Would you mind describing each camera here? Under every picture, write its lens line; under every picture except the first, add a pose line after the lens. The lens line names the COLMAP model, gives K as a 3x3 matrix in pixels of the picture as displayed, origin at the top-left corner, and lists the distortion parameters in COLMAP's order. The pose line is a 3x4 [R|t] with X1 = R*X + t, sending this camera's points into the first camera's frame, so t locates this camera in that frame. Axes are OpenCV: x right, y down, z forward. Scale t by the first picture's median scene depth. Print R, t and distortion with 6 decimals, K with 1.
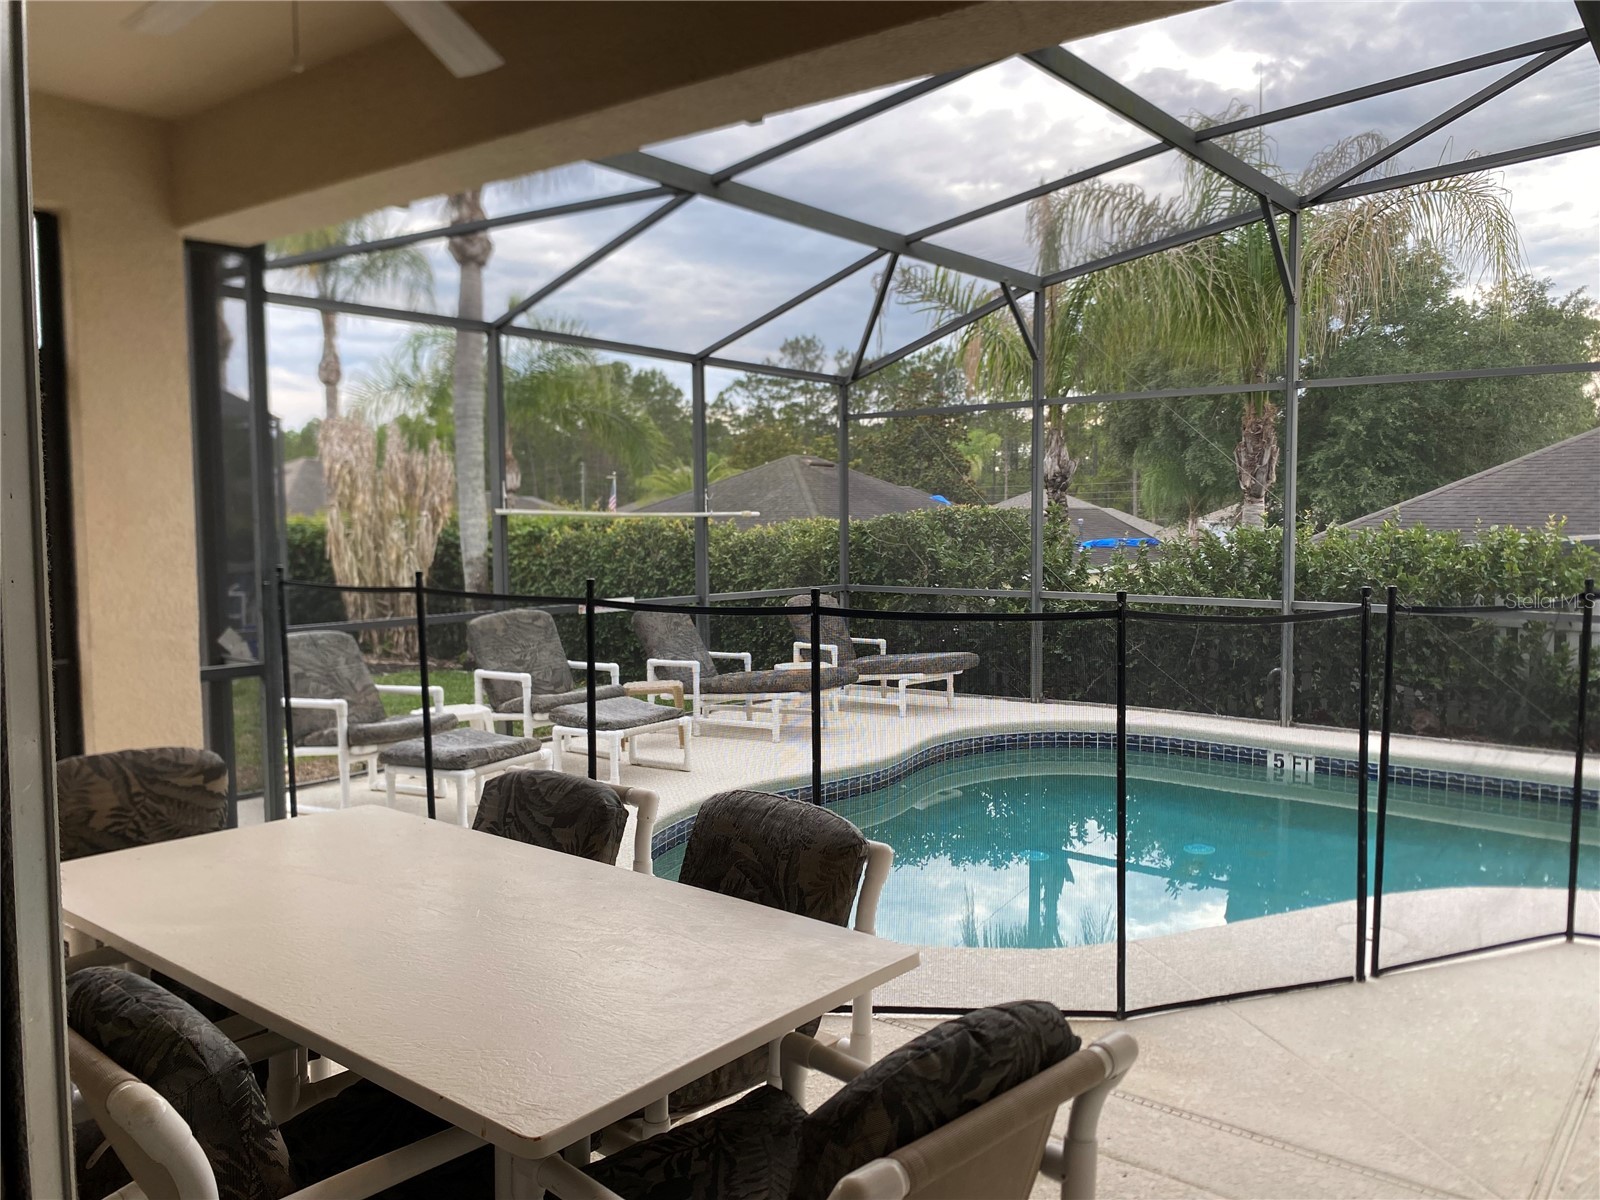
lens RADIAL K [[1215.0, 0, 824.8], [0, 1215.0, 593.6], [0, 0, 1]] dist [0.044766, -0.062682]
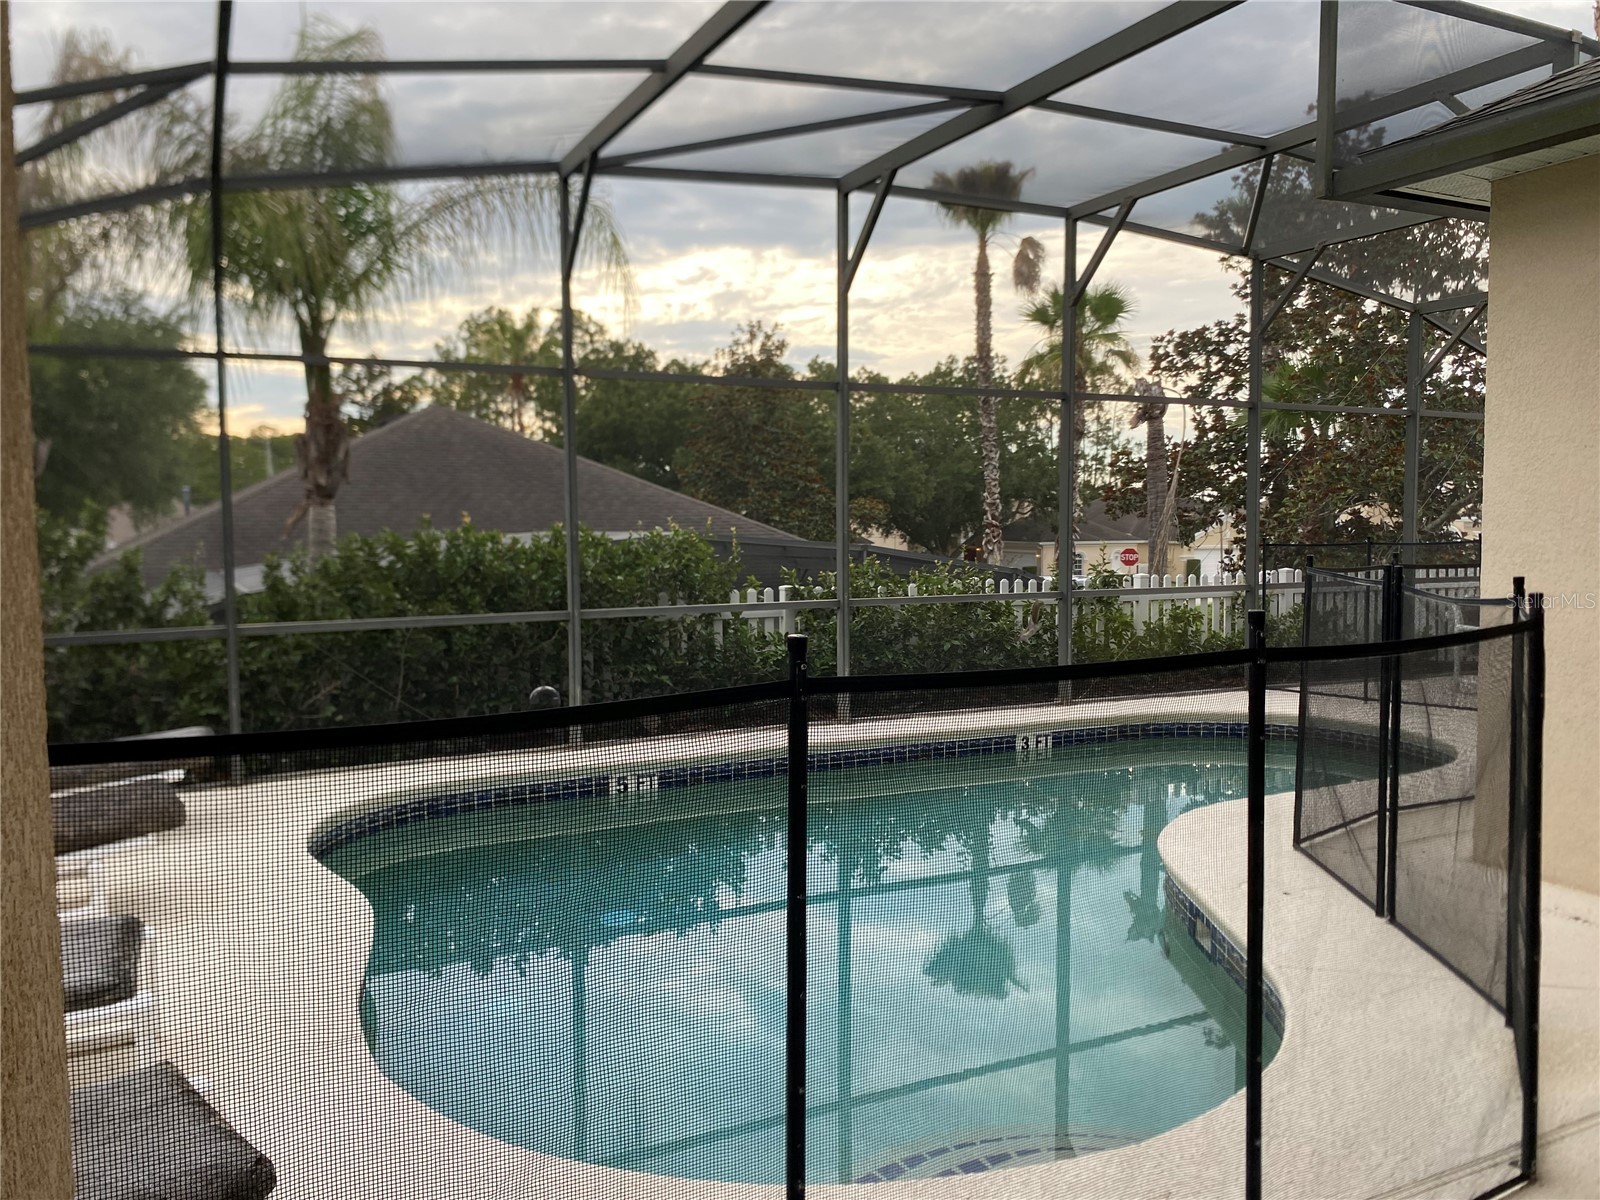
lens RADIAL K [[1215.0, 0, 811.2], [0, 1215.0, 590.9], [0, 0, 1]] dist [0.044766, -0.062682]
pose [[0.420286, -0.055363, 0.905701, -0.331125], [0.067366, 0.997286, 0.029700, -0.021506], [-0.904888, 0.048531, 0.422875, 0.418345]]
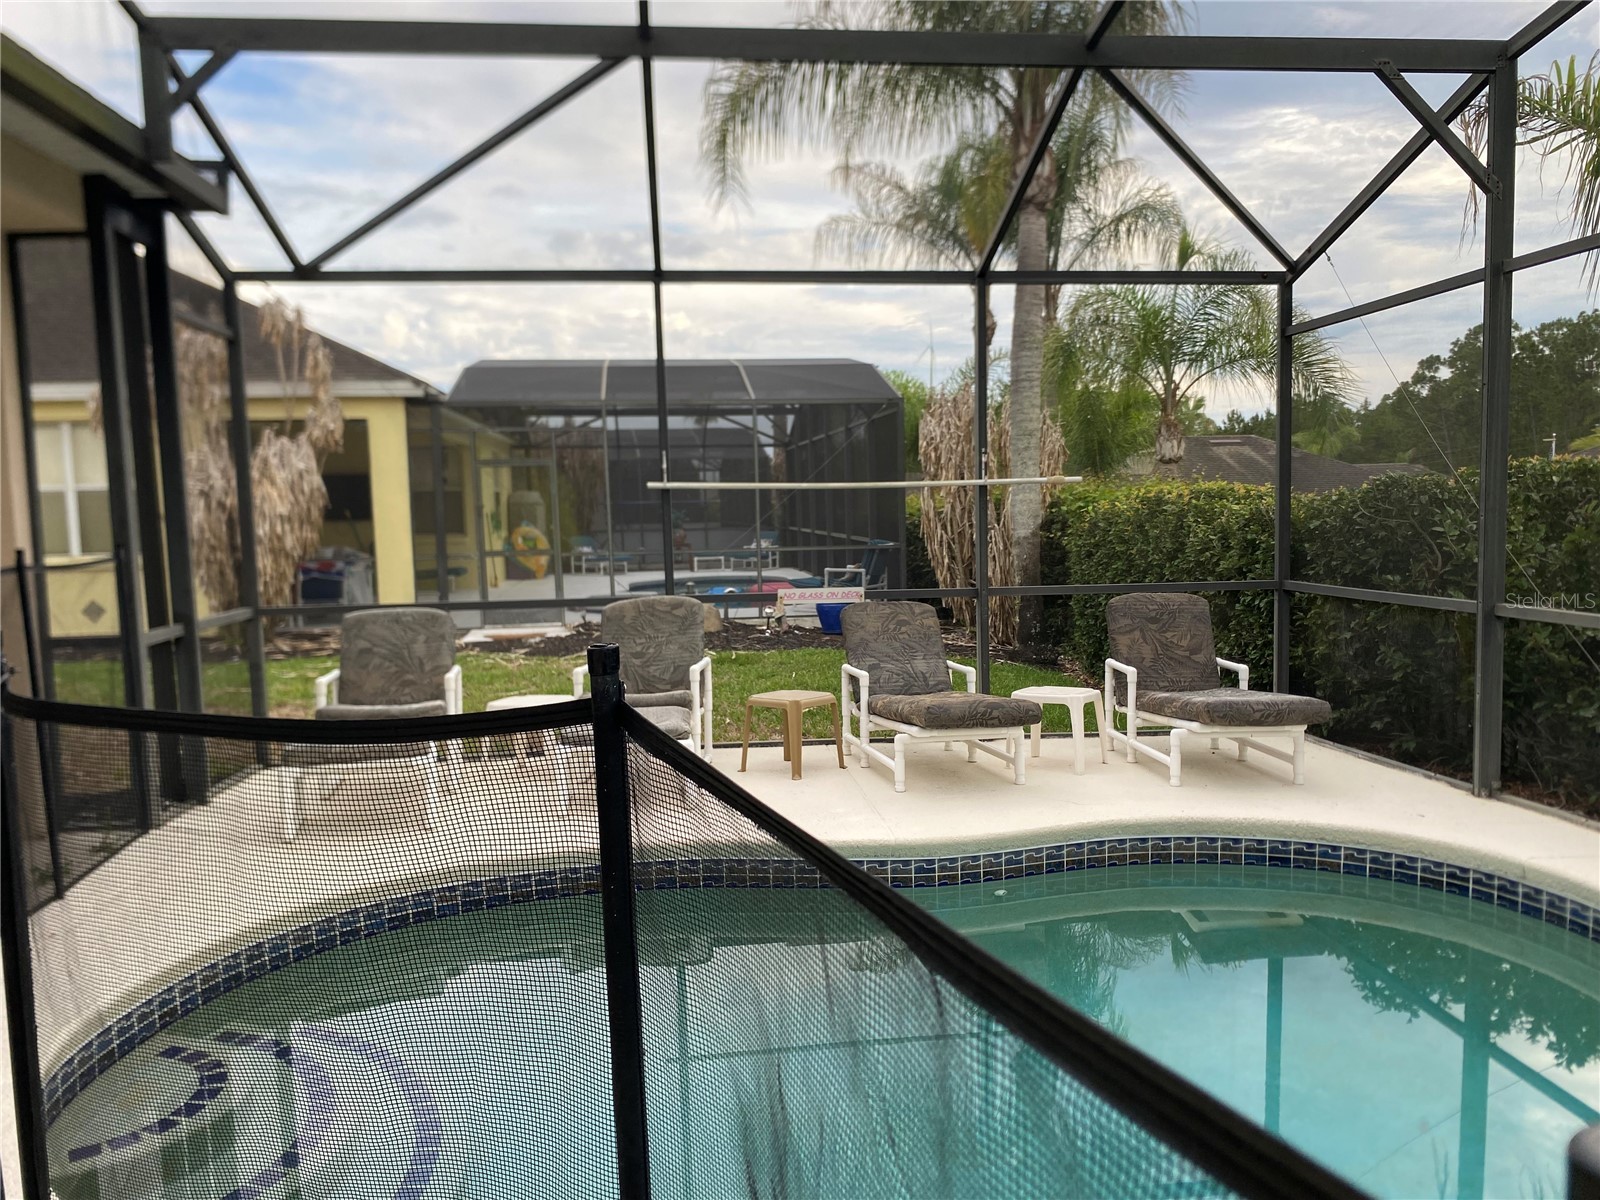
lens RADIAL K [[1215.0, 0, 794.1], [0, 1215.0, 610.3], [0, 0, 1]] dist [0.044766, -0.062682]
pose [[0.691288, 0.051287, -0.720757, 0.368433], [-0.029493, 0.998649, 0.042774, -0.013618], [0.721977, -0.008312, 0.691867, 0.375955]]
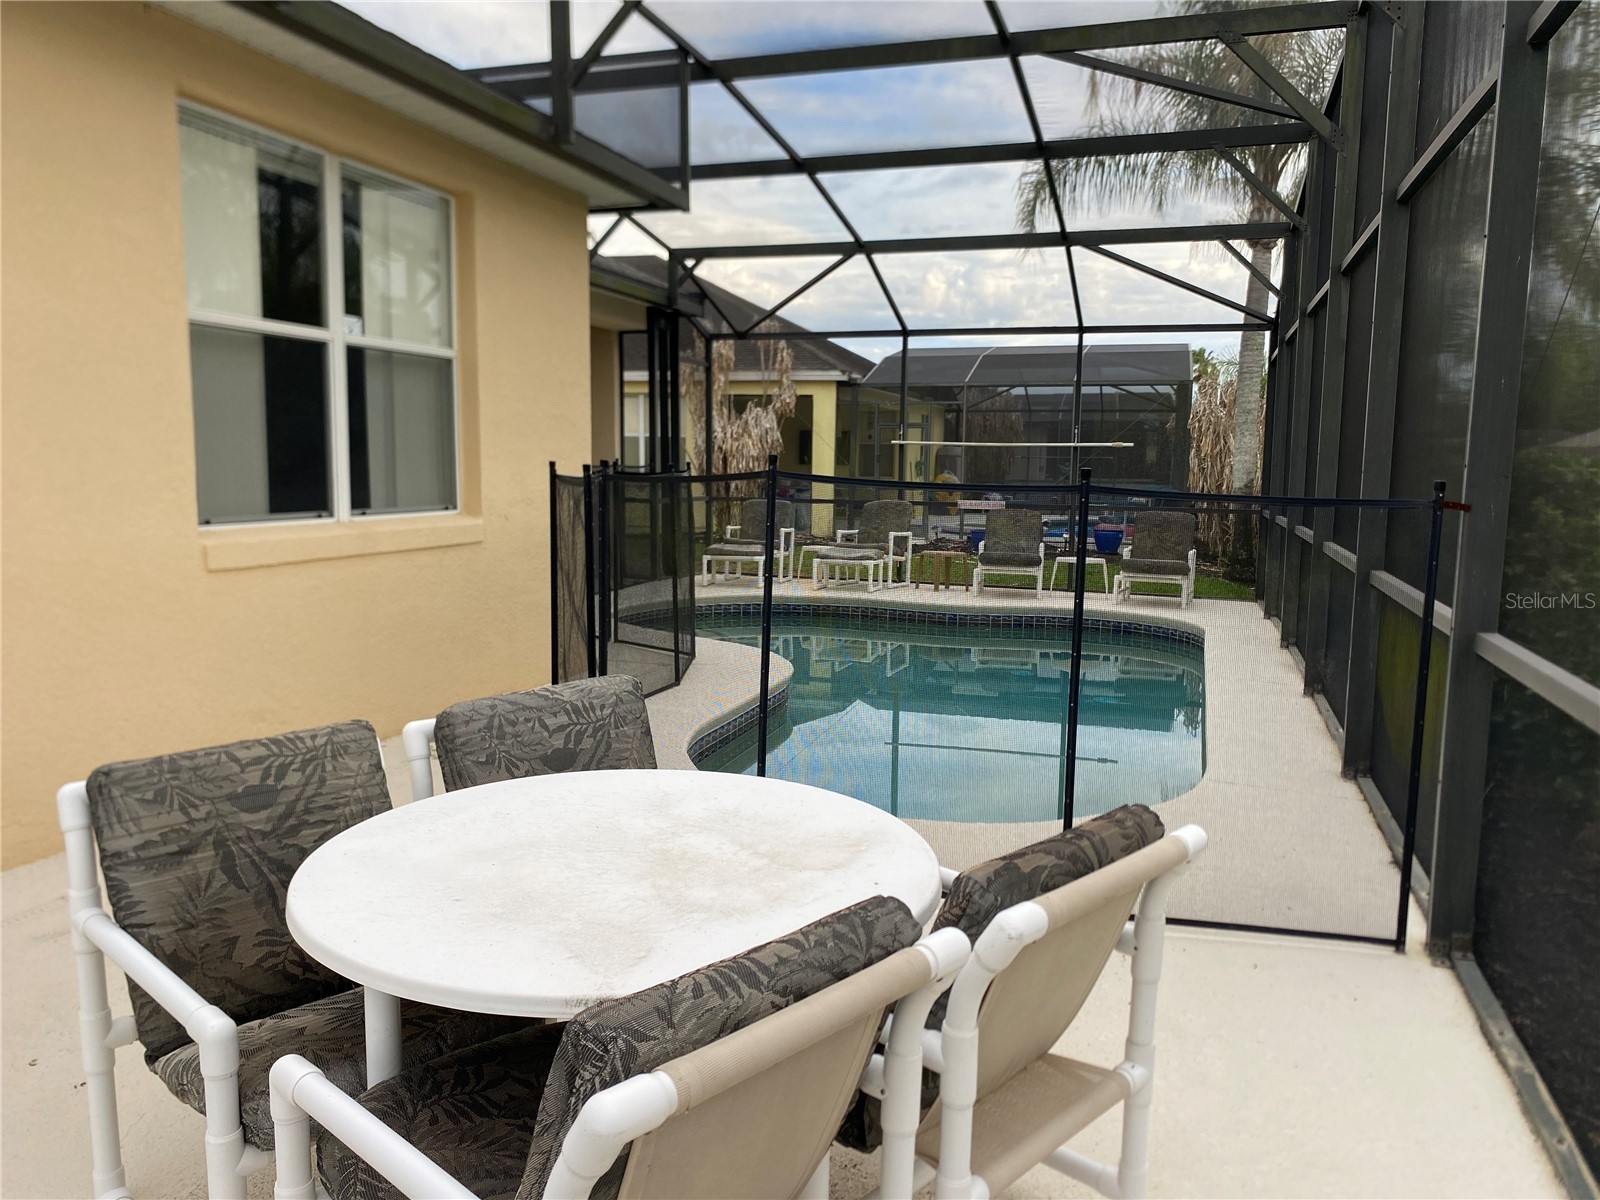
lens RADIAL K [[1215.0, 0, 799.2], [0, 1215.0, 598.4], [0, 0, 1]] dist [0.044766, -0.062682]
pose [[0.347440, 0.110858, -0.931126, 1.072351], [-0.075386, 0.993075, 0.090104, 0.005790], [0.934667, 0.038888, 0.353391, 0.224711]]
